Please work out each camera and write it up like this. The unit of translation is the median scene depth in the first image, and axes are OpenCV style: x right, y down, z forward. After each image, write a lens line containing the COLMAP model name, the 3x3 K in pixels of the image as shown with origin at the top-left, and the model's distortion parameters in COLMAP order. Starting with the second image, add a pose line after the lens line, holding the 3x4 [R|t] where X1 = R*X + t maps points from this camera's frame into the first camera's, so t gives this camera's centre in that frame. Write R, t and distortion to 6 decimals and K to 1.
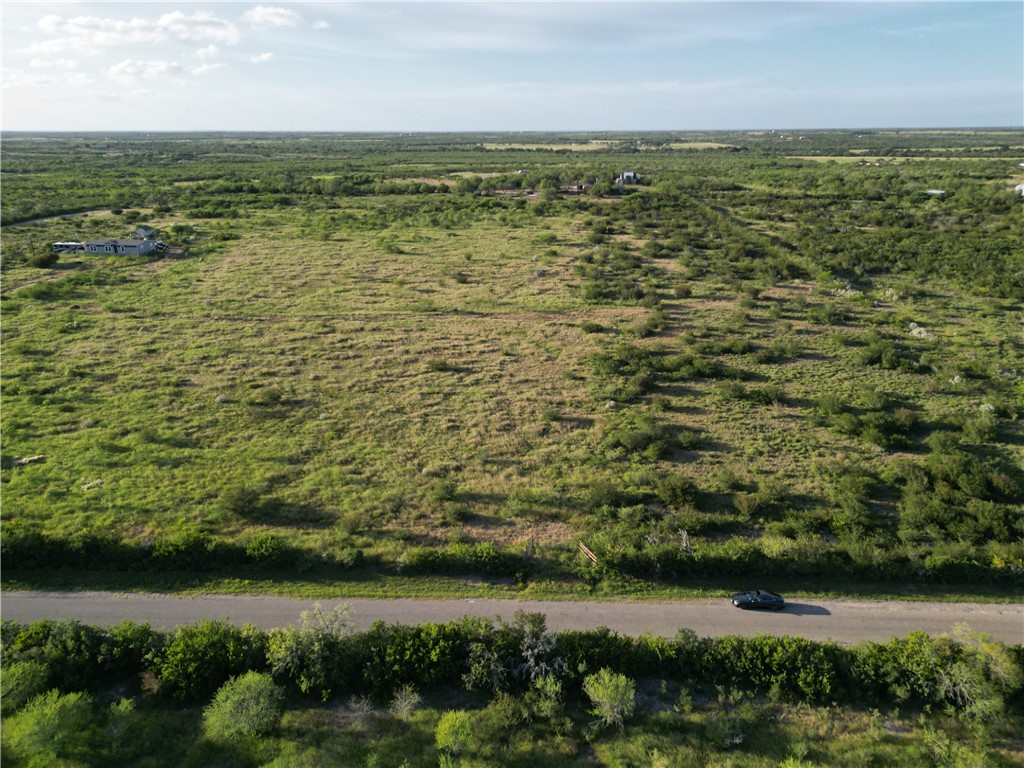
lens RADIAL K [[694.8, 0, 512.0], [0, 694.8, 384.0], [0, 0, 1]] dist [0.063312, -0.049185]
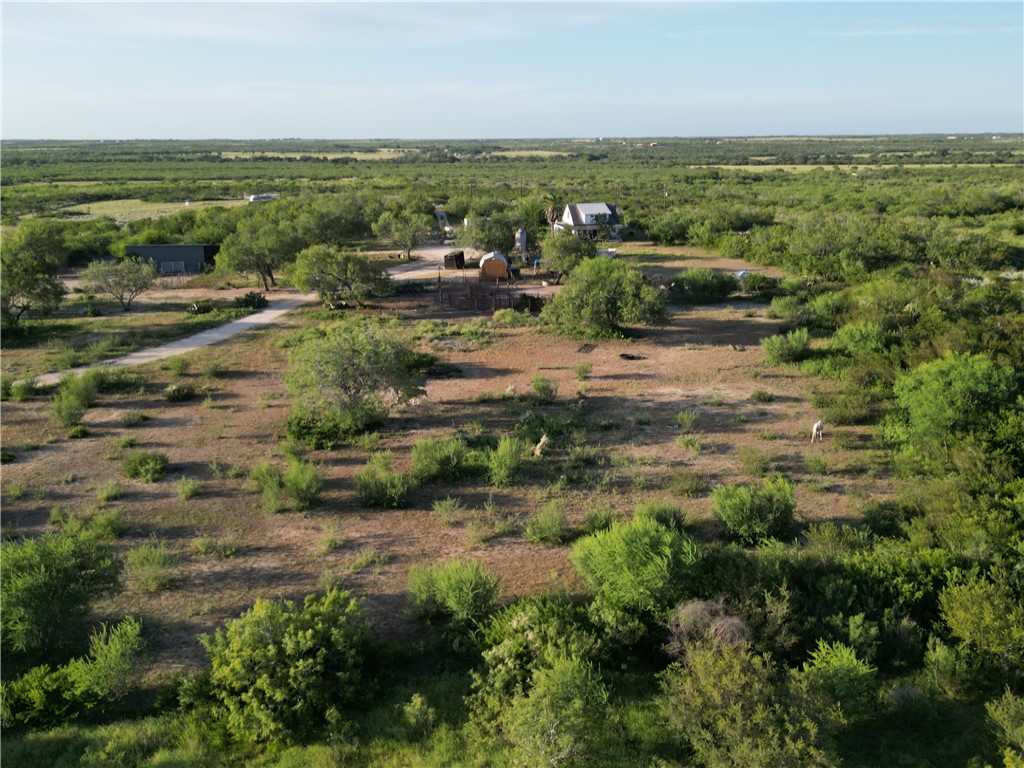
lens RADIAL K [[694.8, 0, 512.0], [0, 694.8, 384.0], [0, 0, 1]] dist [0.063312, -0.049185]
pose [[0.954068, -0.096820, 0.283514, 0.109925], [0.103028, 0.994654, -0.007031, -0.677116], [-0.281318, 0.035918, 0.958942, 2.177853]]
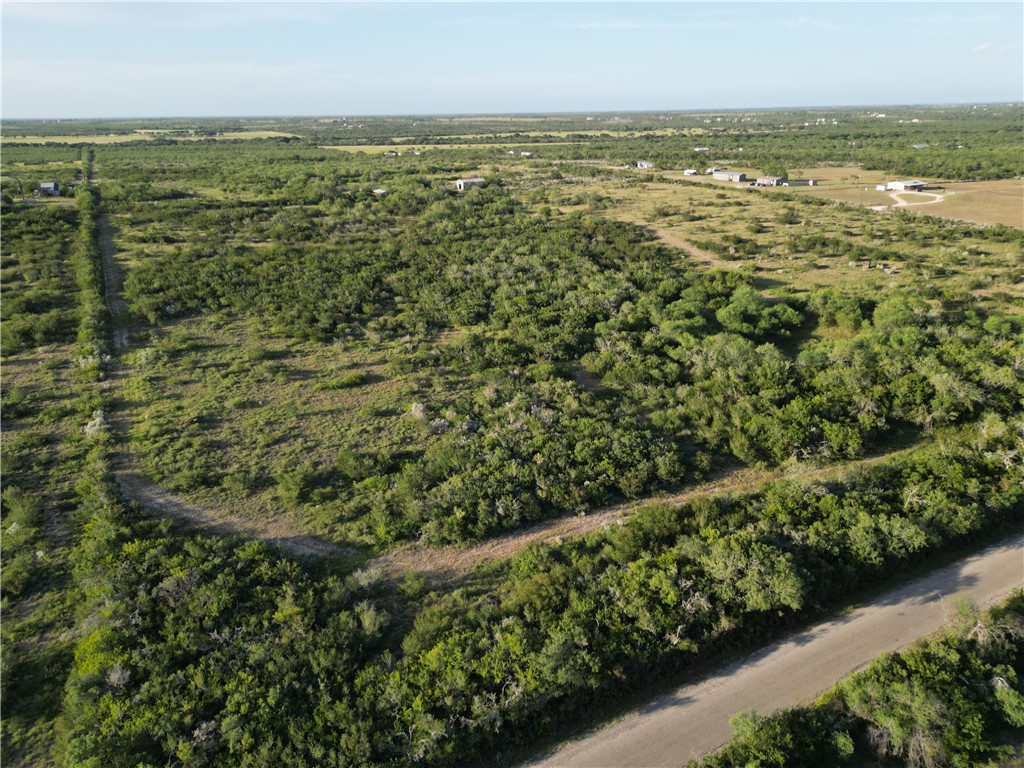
lens RADIAL K [[694.8, 0, 512.0], [0, 694.8, 384.0], [0, 0, 1]] dist [0.063312, -0.049185]
pose [[0.881077, -0.186900, 0.434478, 0.704899], [0.177570, 0.982129, 0.062389, -0.091610], [-0.438374, 0.022180, 0.898519, 0.135399]]
